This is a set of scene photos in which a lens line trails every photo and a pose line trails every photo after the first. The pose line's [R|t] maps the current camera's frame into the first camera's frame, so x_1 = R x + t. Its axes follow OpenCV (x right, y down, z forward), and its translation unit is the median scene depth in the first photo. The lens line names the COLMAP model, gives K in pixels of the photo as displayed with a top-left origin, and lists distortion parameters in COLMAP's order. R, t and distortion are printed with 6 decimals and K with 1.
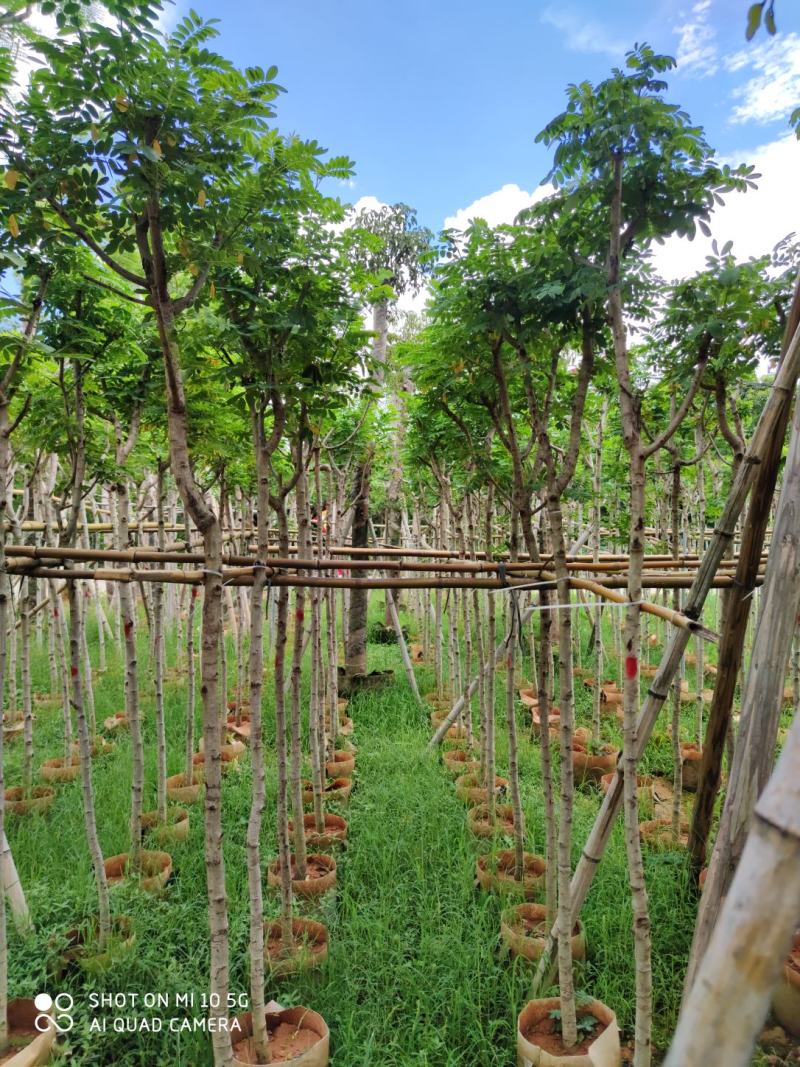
lens RADIAL K [[801.0, 0, 406.3], [0, 801.0, 535.2], [0, 0, 1]] dist [0.068254, -0.069783]
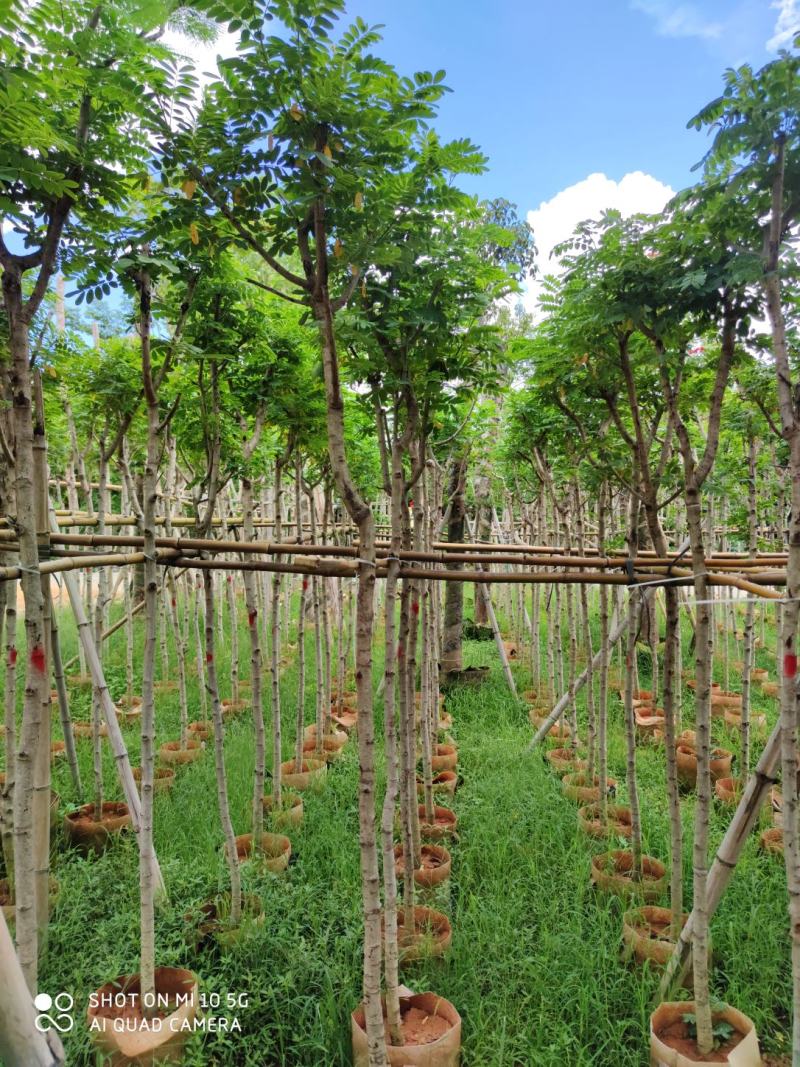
lens RADIAL K [[801.8, 0, 389.5], [0, 801.8, 532.3], [0, 0, 1]] dist [0.065721, -0.064337]
pose [[0.994333, 0.006255, -0.106126, -0.068790], [-0.006321, 0.999980, -0.000293, 0.005078], [0.106122, 0.000962, 0.994353, -0.013913]]
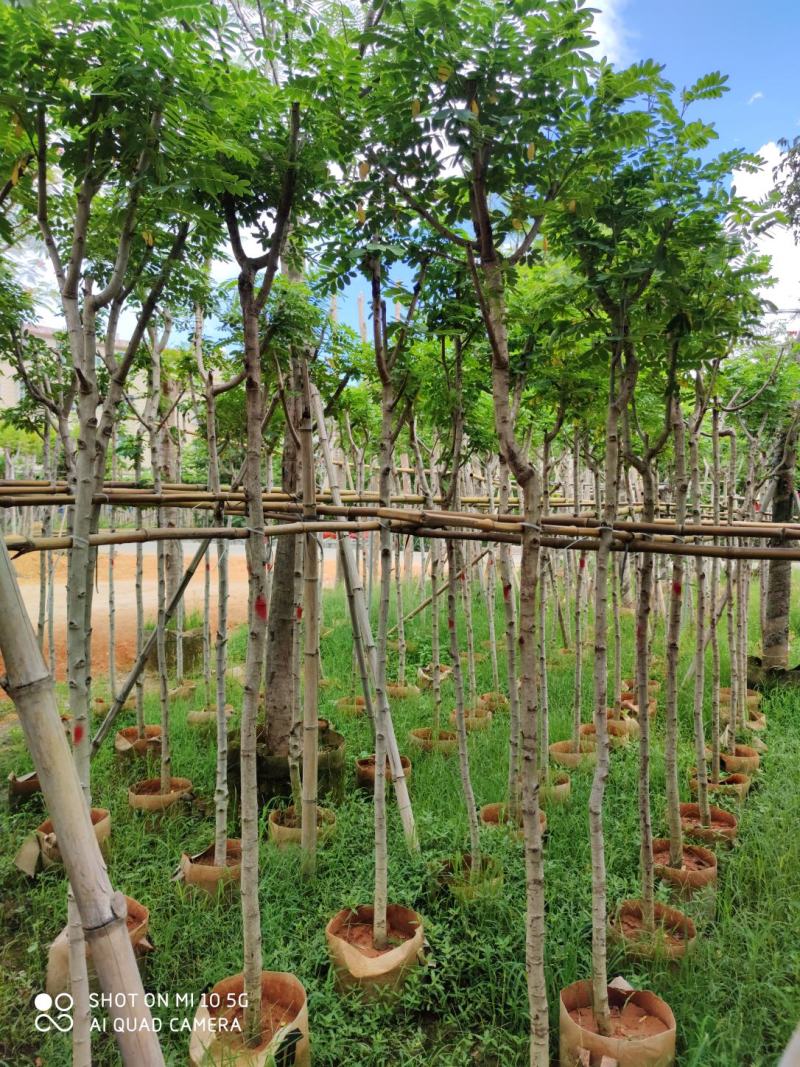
lens RADIAL K [[801.0, 0, 406.3], [0, 801.0, 535.2], [0, 0, 1]] dist [0.068254, -0.069783]
pose [[0.856382, 0.020365, -0.515942, 0.095980], [-0.010852, 0.999711, 0.021446, 0.025619], [0.516229, -0.012767, 0.856355, 0.040681]]
